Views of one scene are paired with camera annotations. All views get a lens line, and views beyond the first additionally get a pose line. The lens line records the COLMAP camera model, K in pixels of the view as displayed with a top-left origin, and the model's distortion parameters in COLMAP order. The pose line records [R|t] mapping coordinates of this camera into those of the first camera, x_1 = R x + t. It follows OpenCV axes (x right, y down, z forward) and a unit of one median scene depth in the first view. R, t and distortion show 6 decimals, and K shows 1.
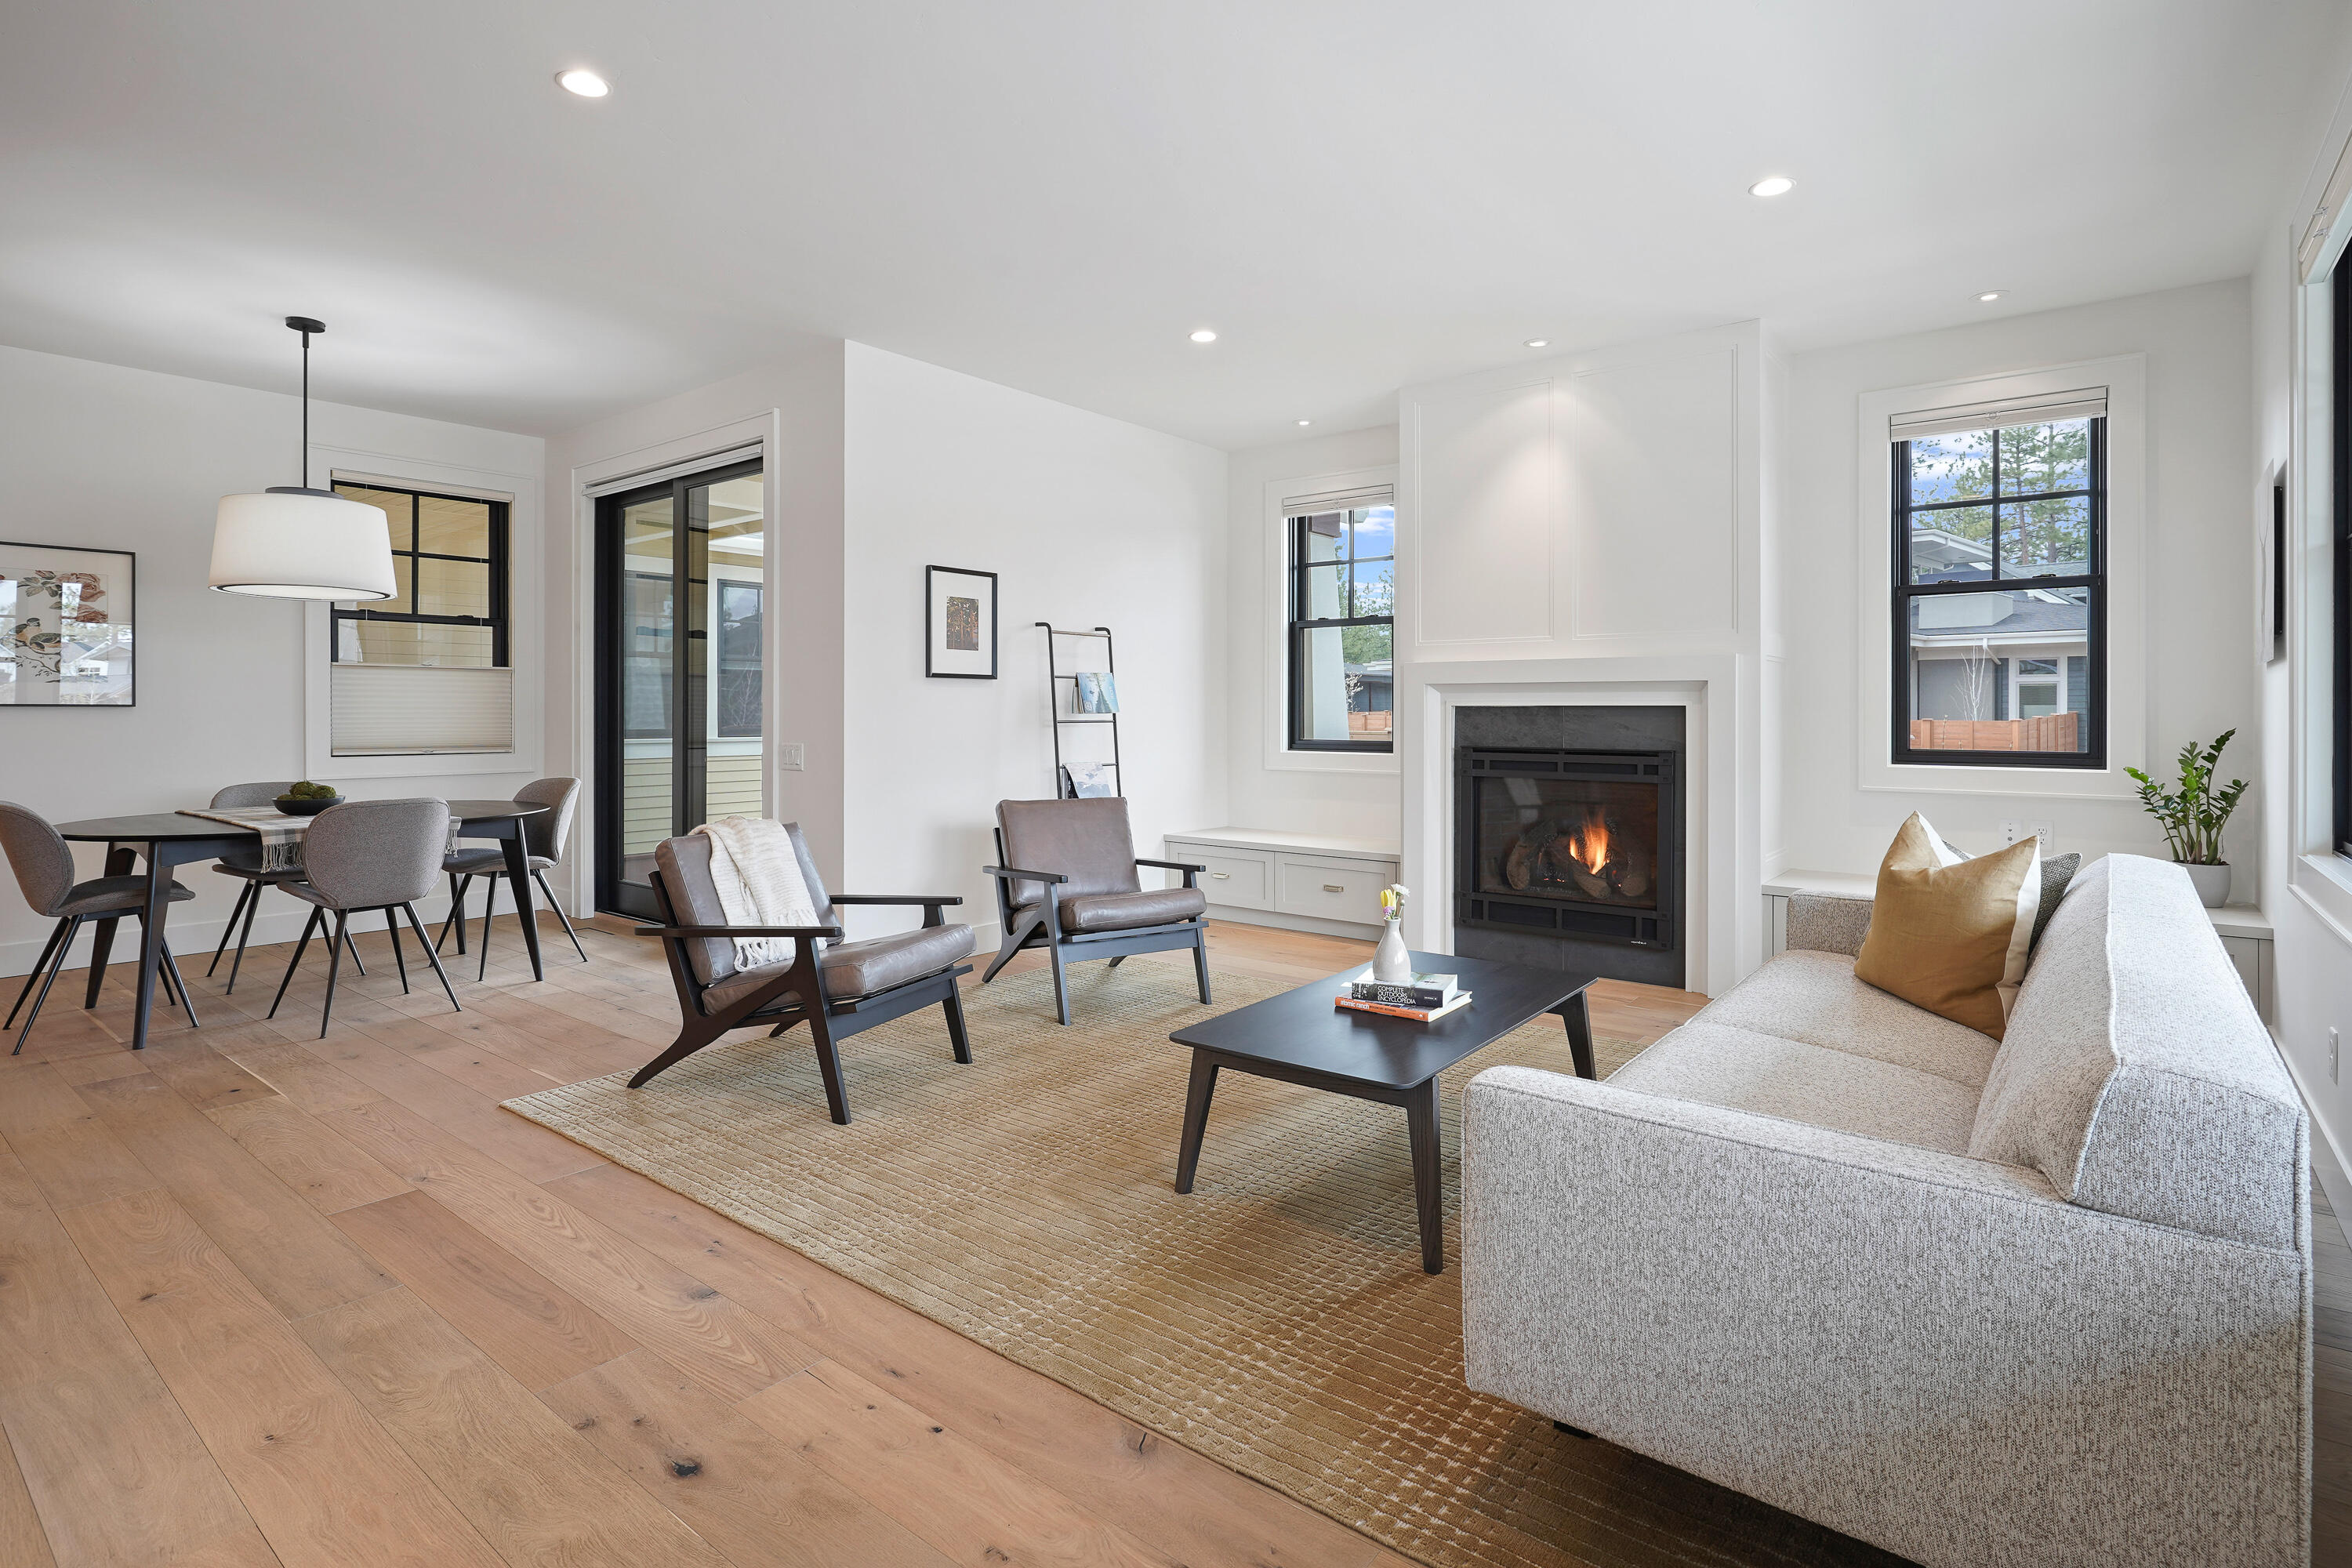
lens RADIAL K [[1158.0, 0, 1173.3], [0, 1158.0, 695.8], [0, 0, 1]] dist [-0.014609, 0.009699]
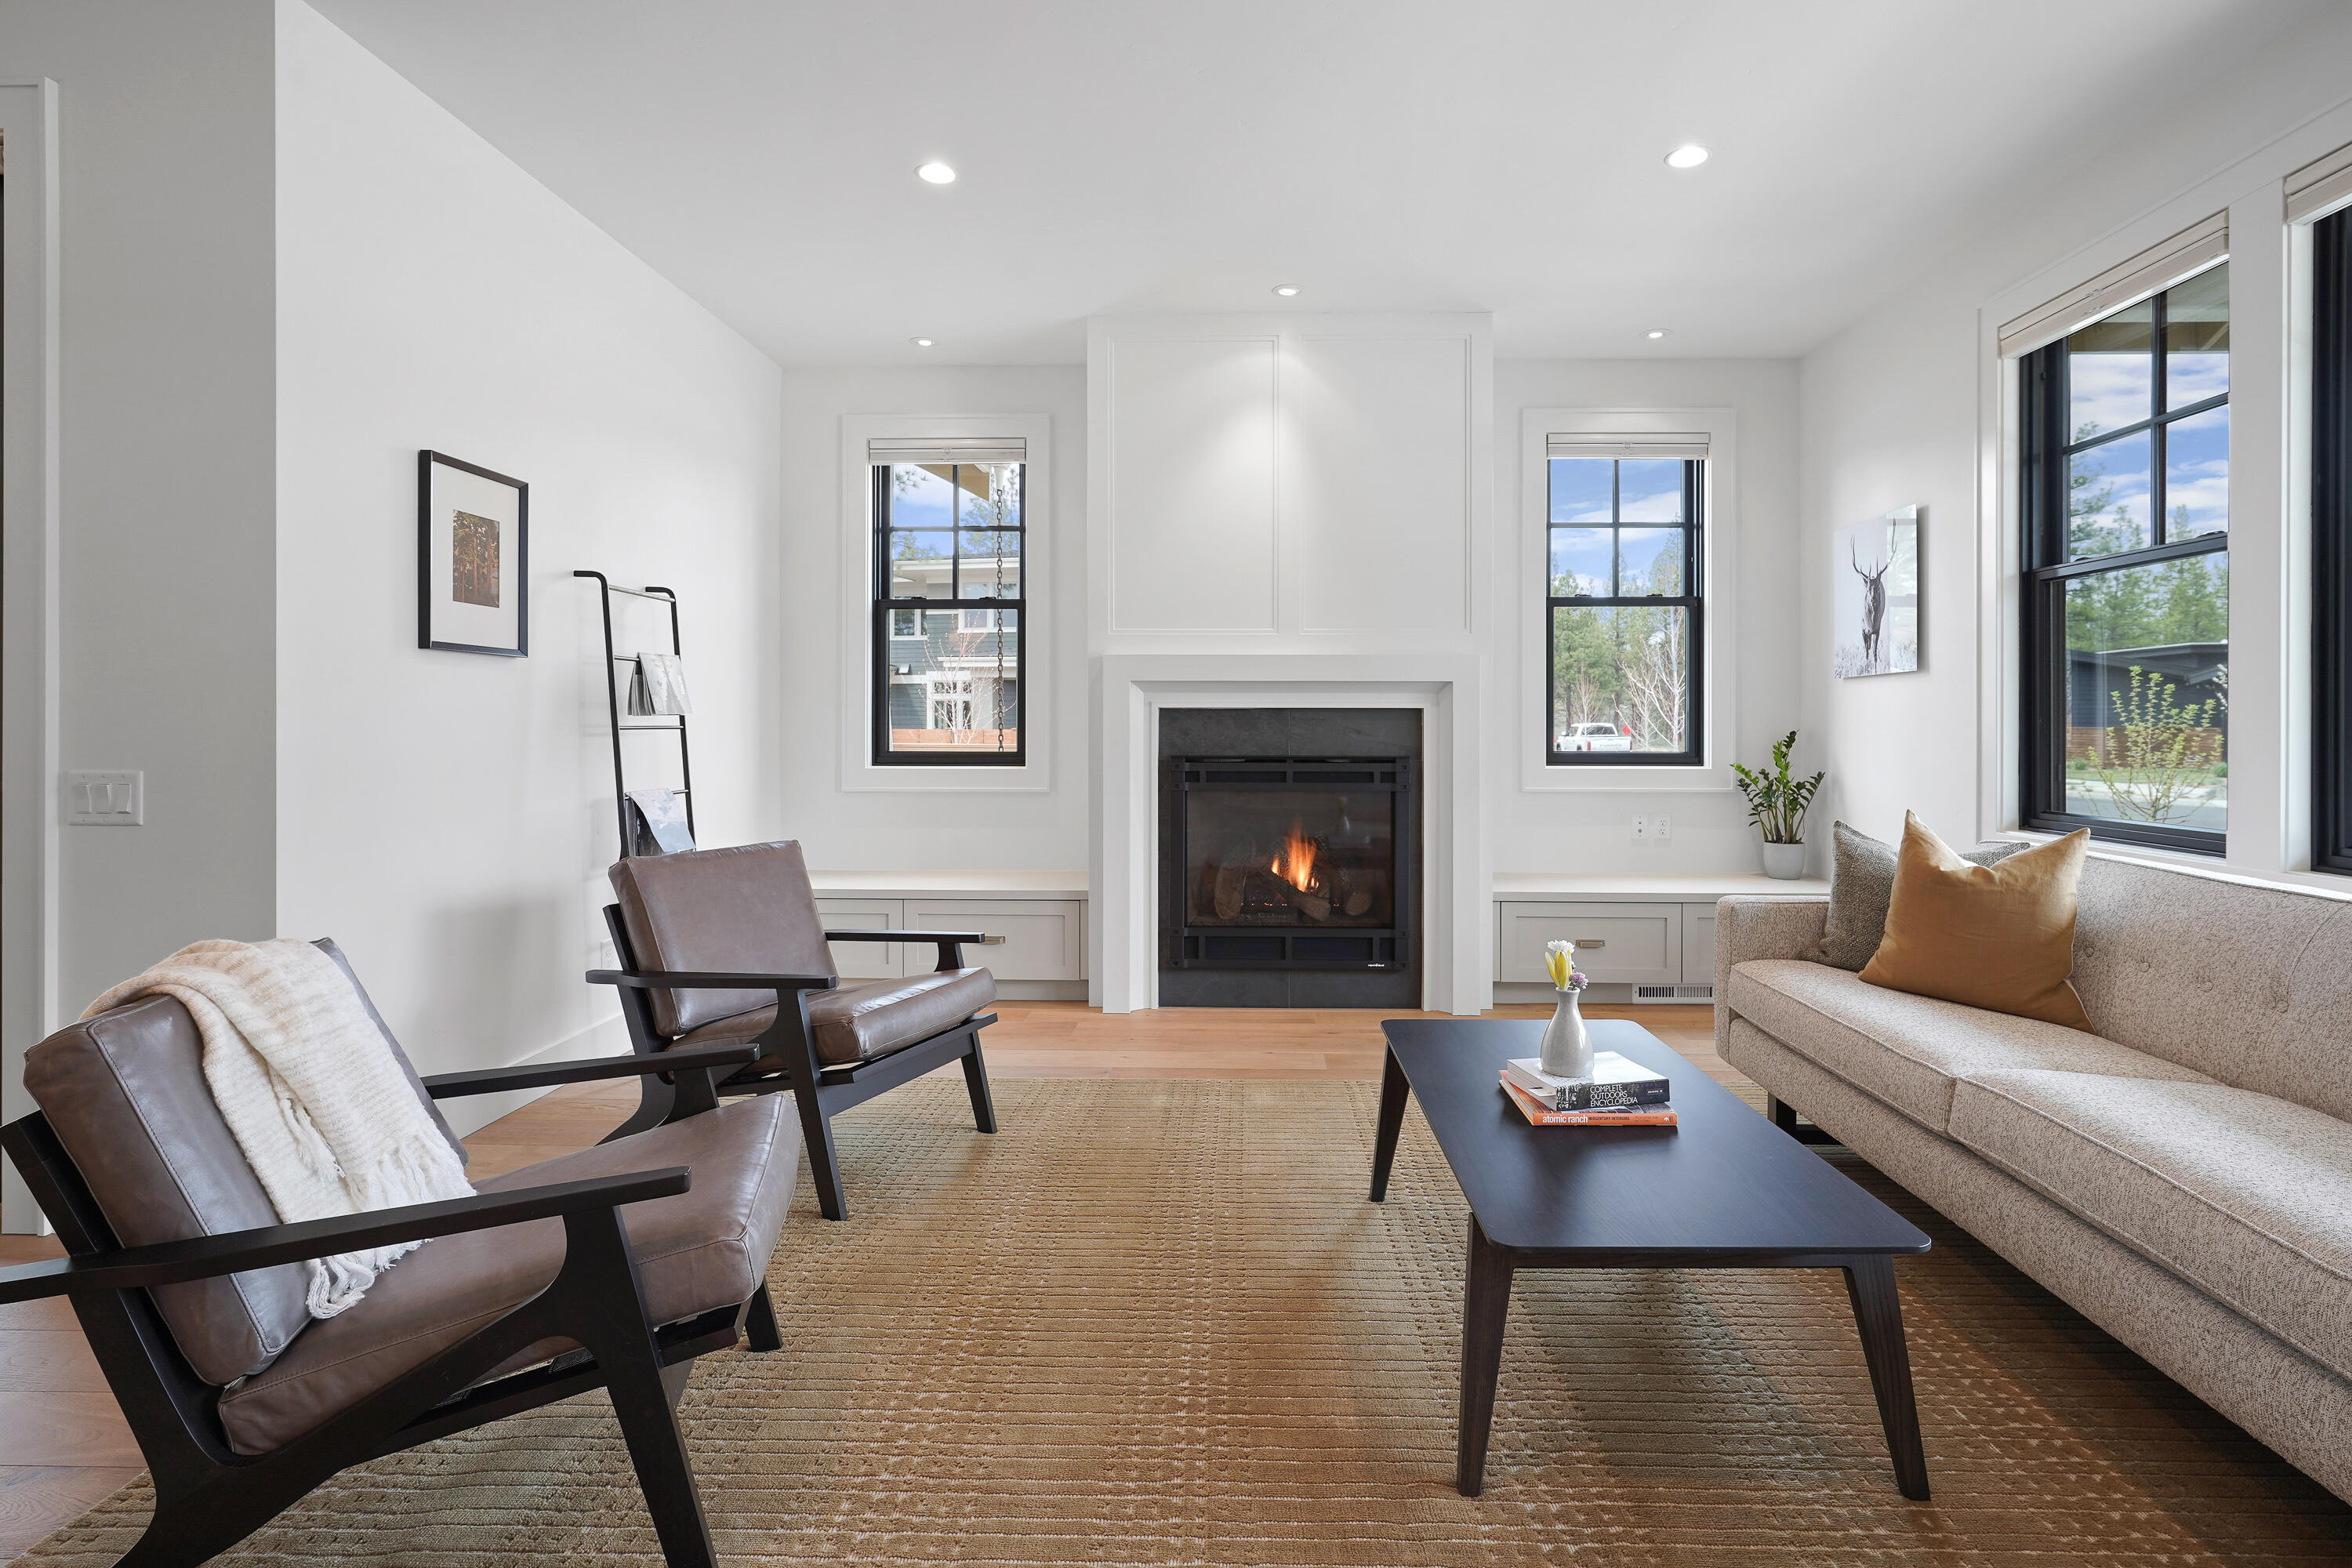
lens RADIAL K [[1167.3, 0, 1213.4], [0, 1167.3, 715.3], [0, 0, 1]] dist [-0.004027, 0.001076]
pose [[0.798266, 0.004513, 0.602288, -0.248061], [-0.007899, 0.999964, 0.002977, 0.011826], [-0.602253, -0.007133, 0.798274, 0.315950]]
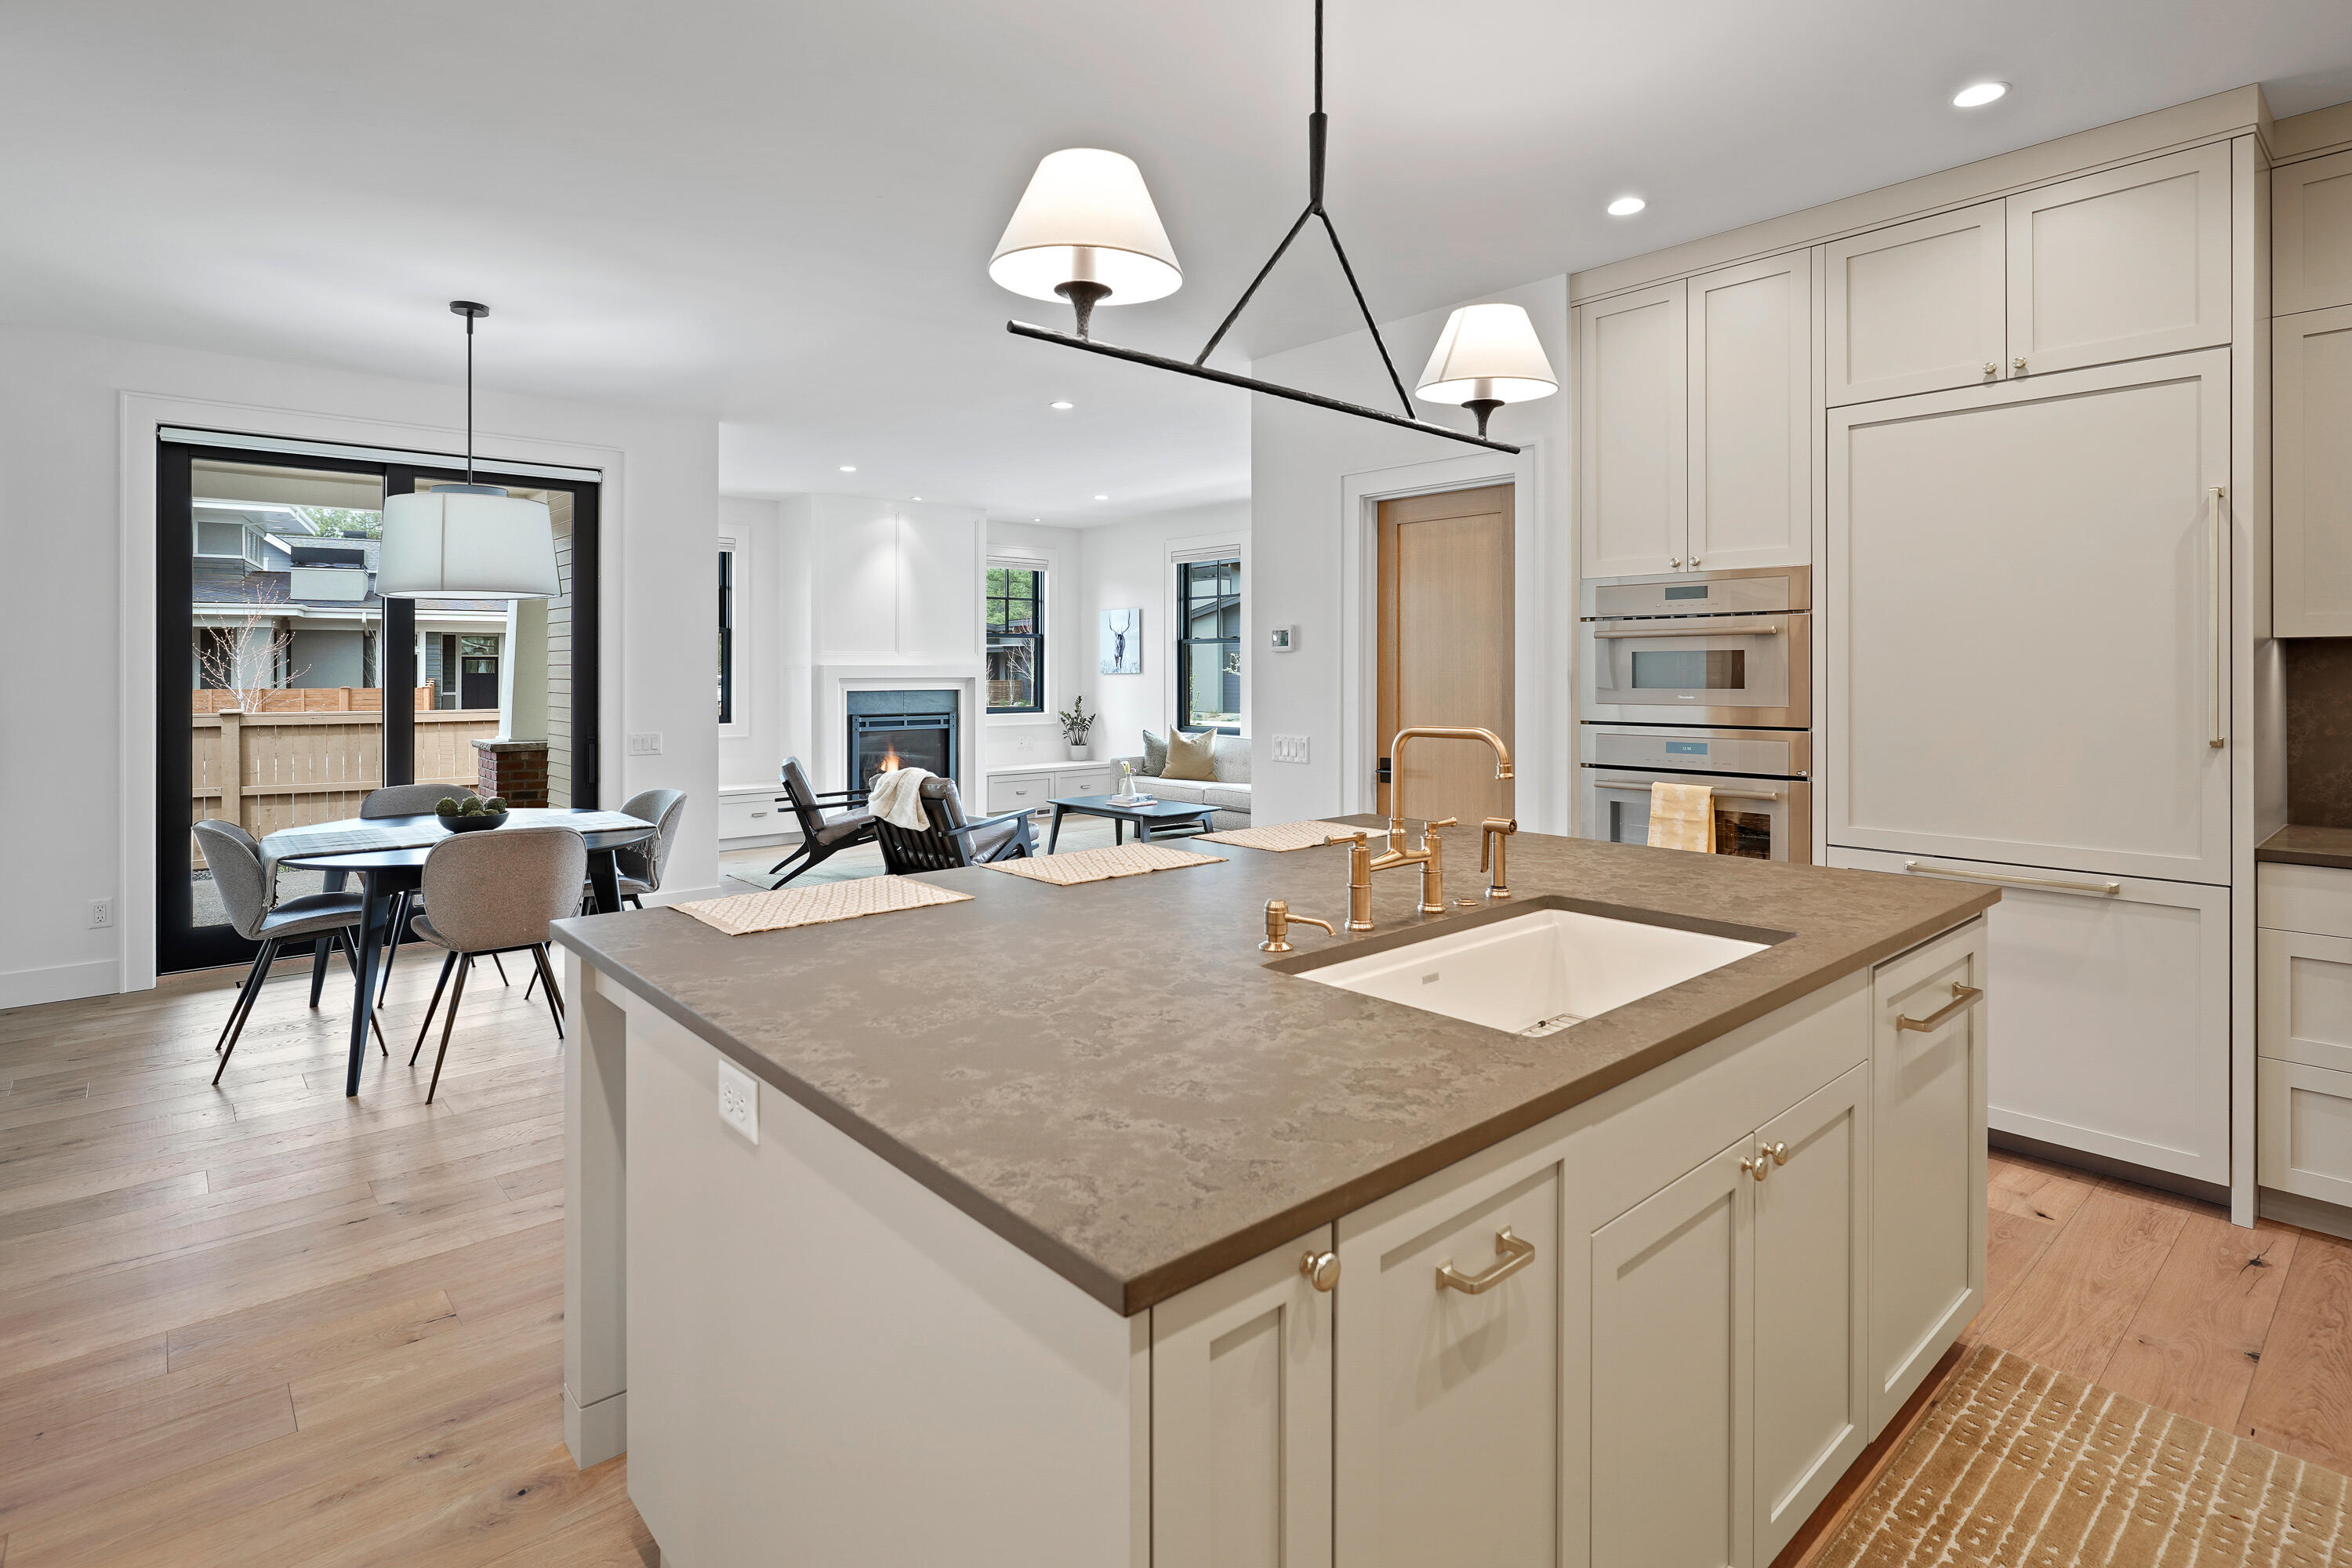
lens RADIAL K [[1164.5, 0, 1185.3], [0, 1164.5, 673.9], [0, 0, 1]] dist [-0.004194, -0.000055]
pose [[0.166327, -0.004256, 0.986061, -1.423230], [-0.011352, 0.999916, 0.006230, -0.033916], [-0.986005, -0.012230, 0.166265, 0.239334]]
